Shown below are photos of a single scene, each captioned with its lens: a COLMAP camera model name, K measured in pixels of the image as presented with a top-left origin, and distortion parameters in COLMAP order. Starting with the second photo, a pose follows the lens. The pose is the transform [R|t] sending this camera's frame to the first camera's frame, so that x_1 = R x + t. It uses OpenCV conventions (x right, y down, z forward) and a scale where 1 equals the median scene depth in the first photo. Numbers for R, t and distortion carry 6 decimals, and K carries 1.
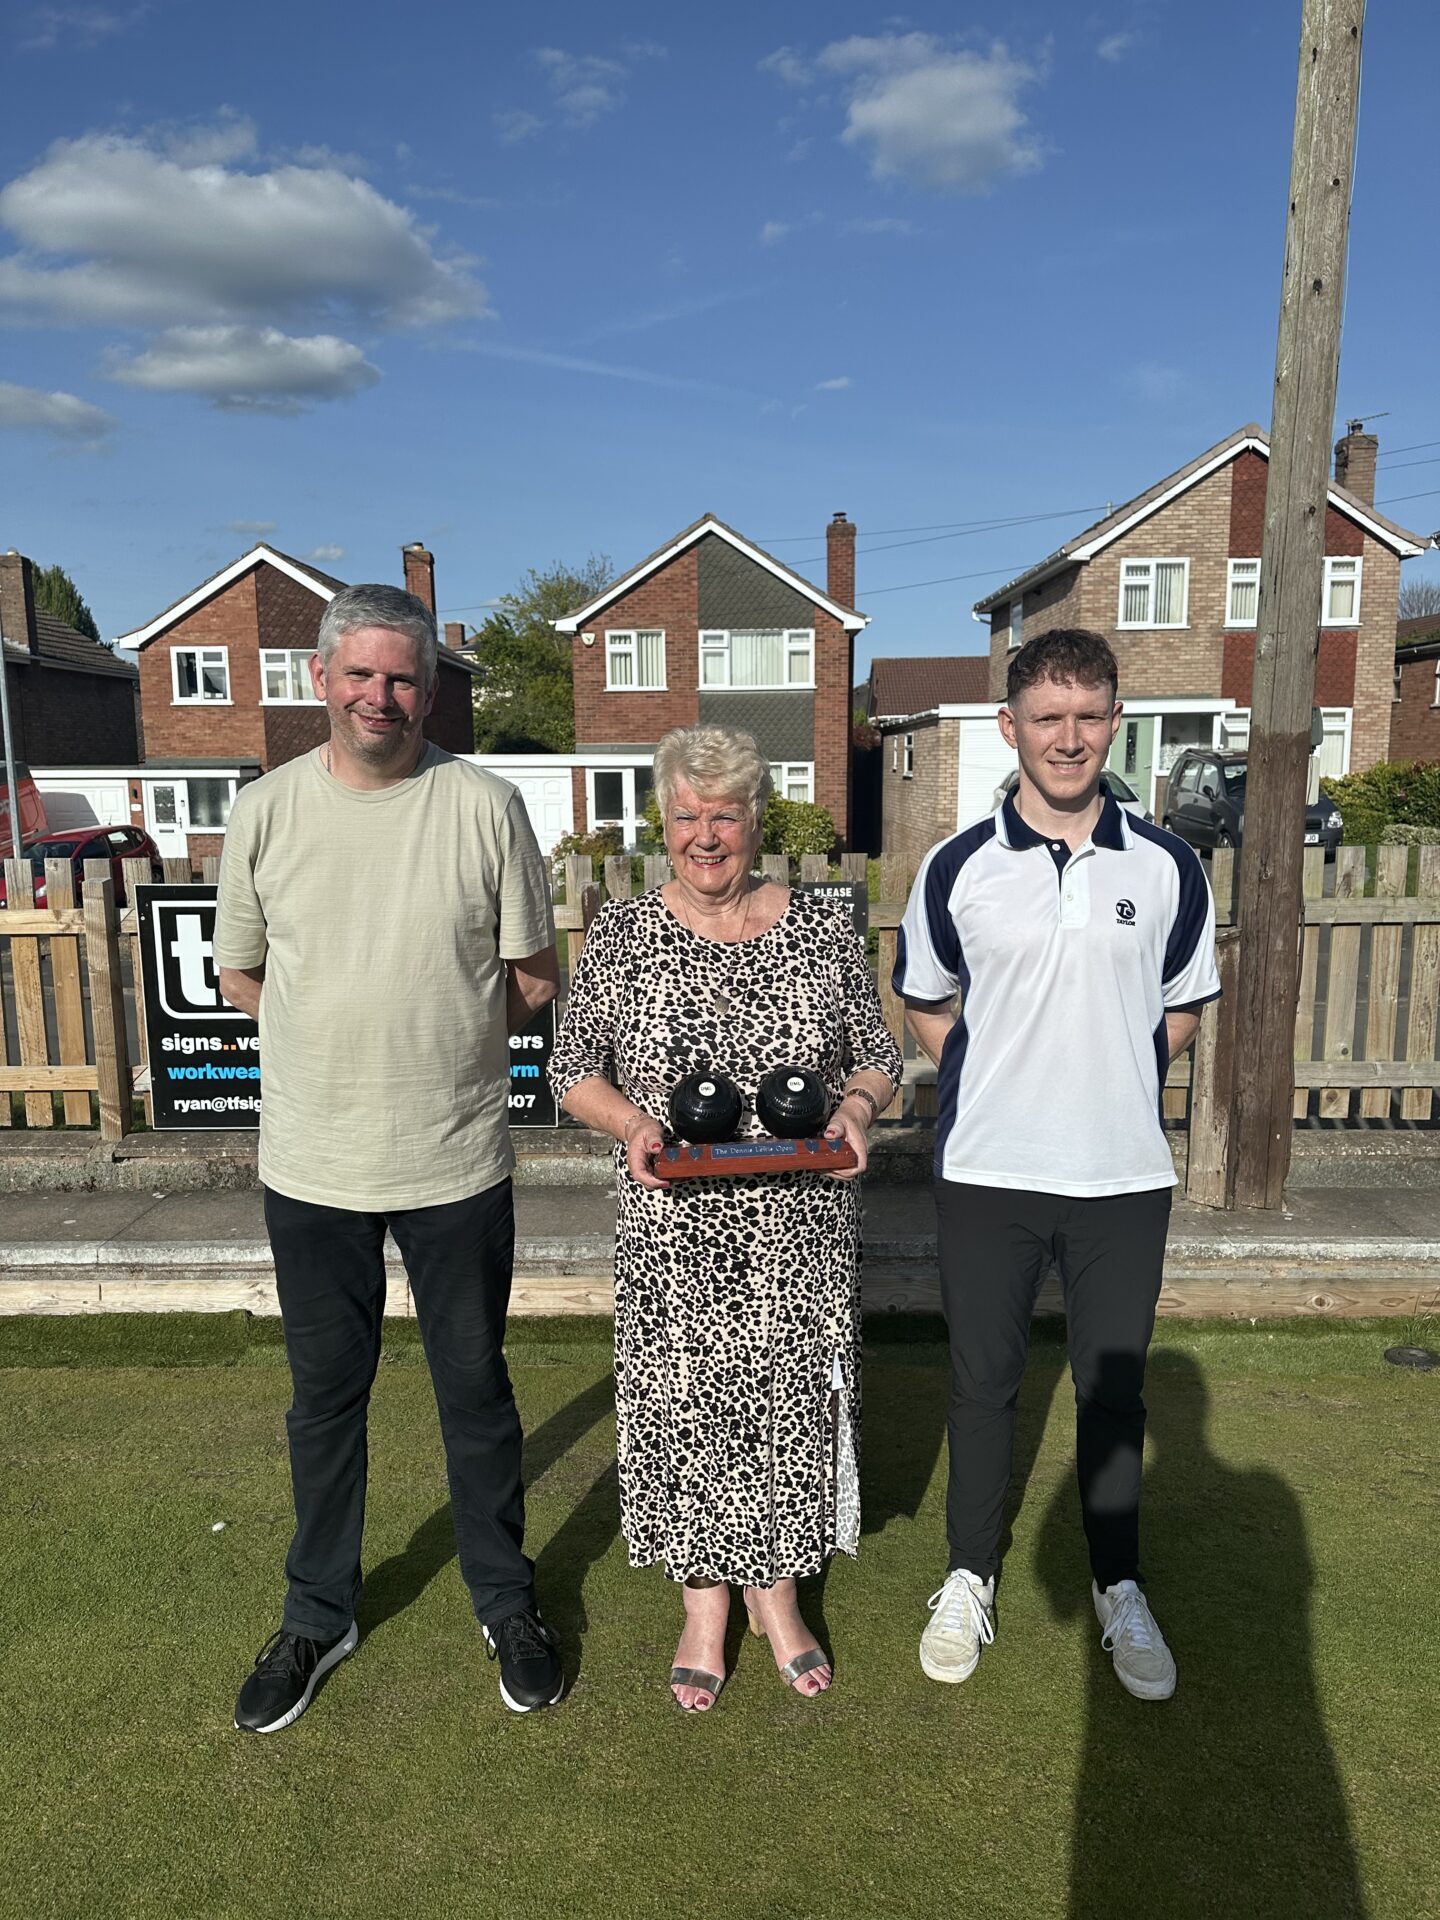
lens RADIAL K [[1351.2, 0, 716.7], [0, 1351.2, 969.4], [0, 0, 1]] dist [0.065113, -0.069188]
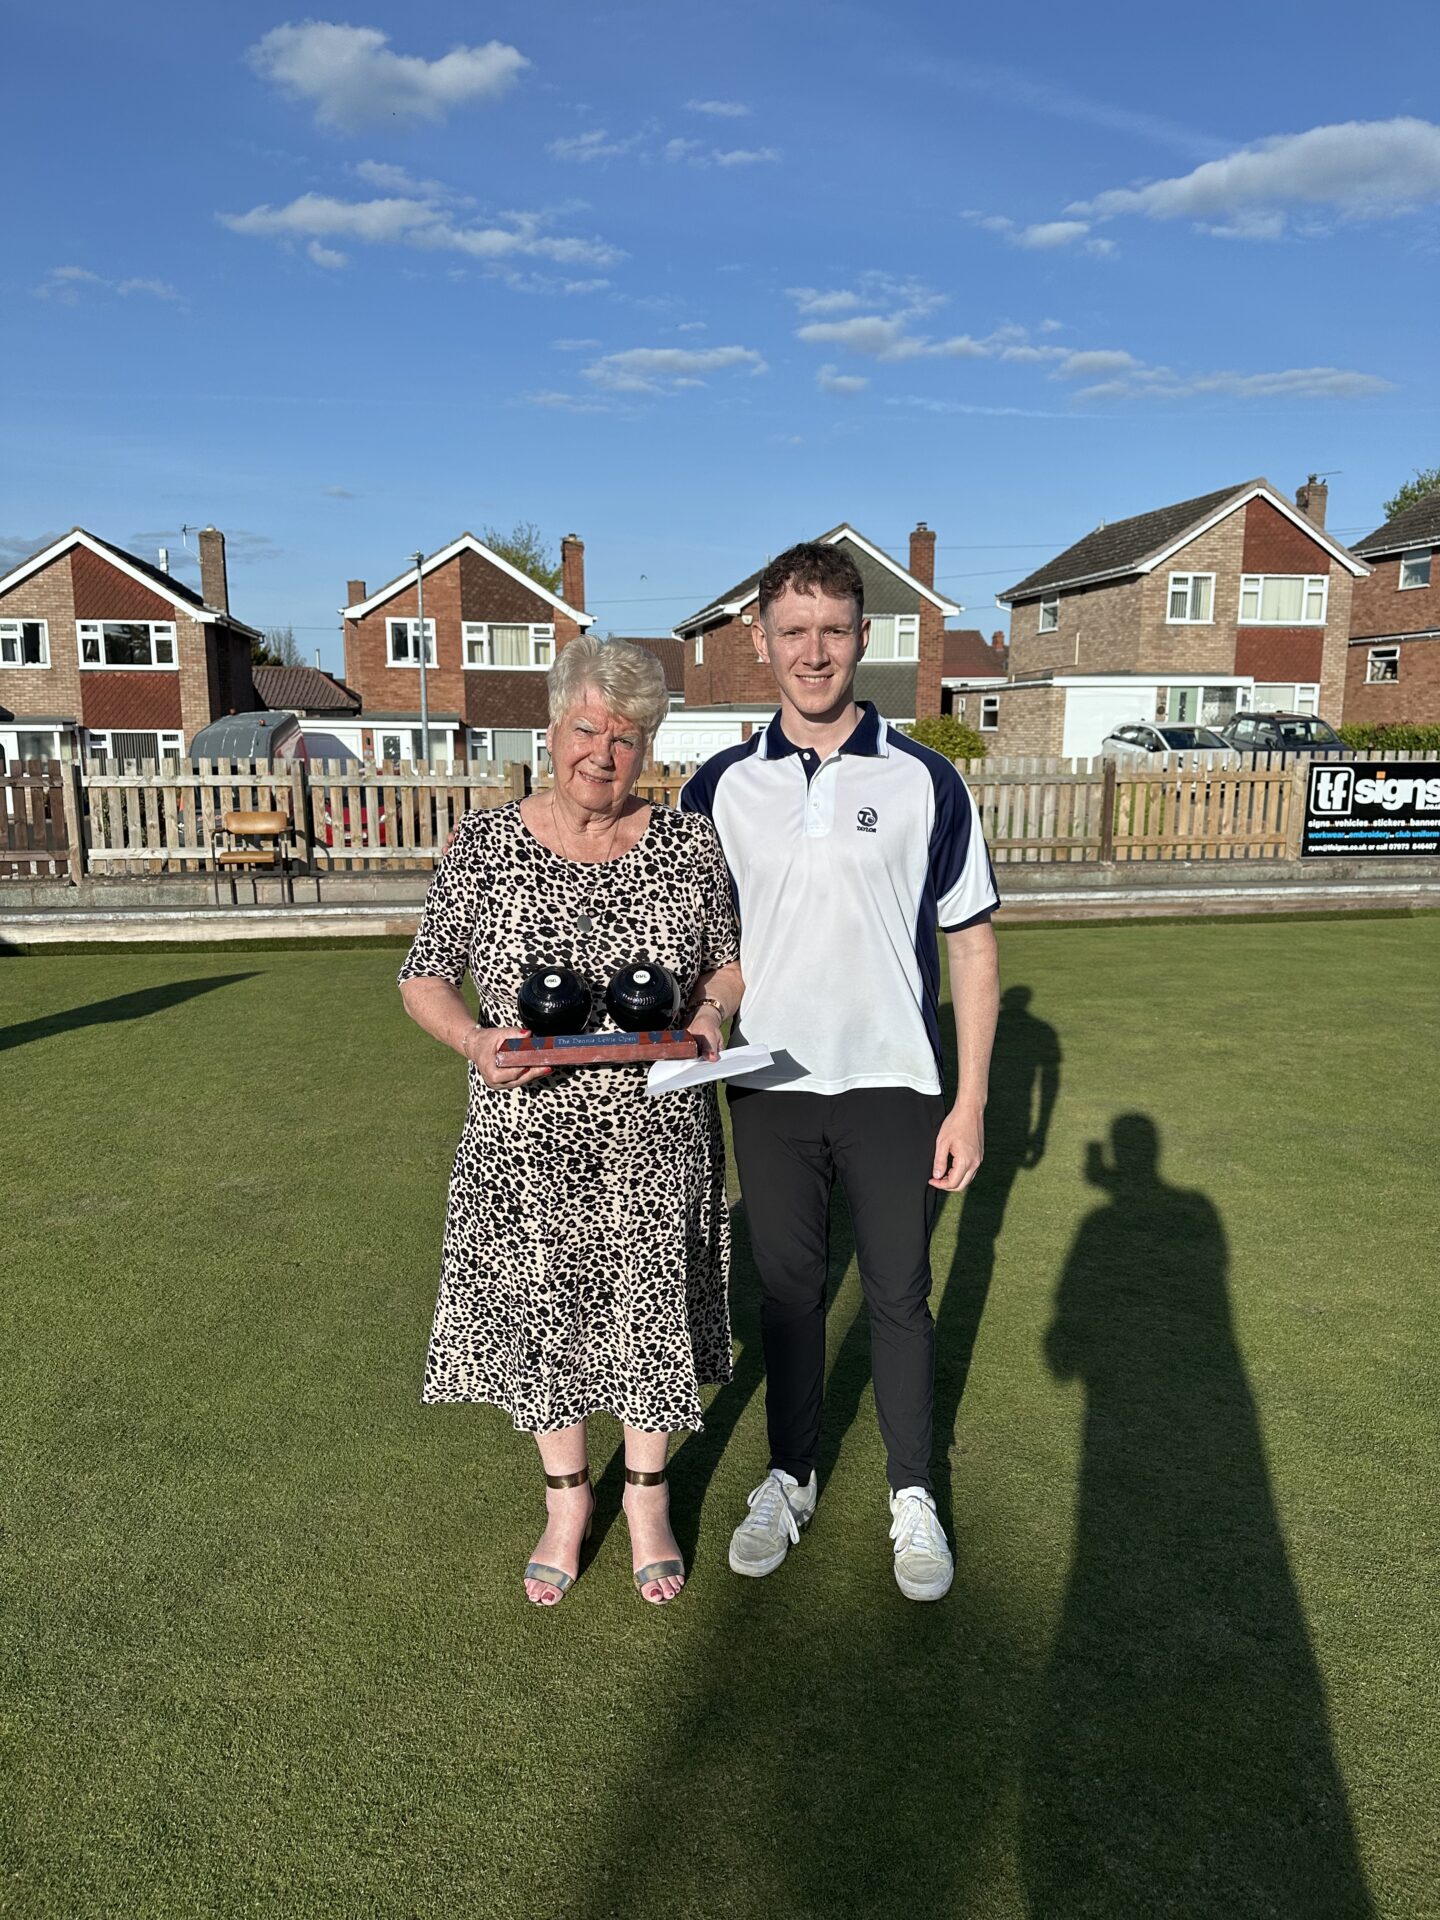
lens RADIAL K [[1351.2, 0, 706.2], [0, 1351.2, 977.7], [0, 0, 1]] dist [0.065113, -0.069188]
pose [[0.983325, -0.024723, 0.180168, -0.371061], [0.018246, 0.999129, 0.037521, 0.042199], [-0.180939, -0.033608, 0.982920, -0.250422]]
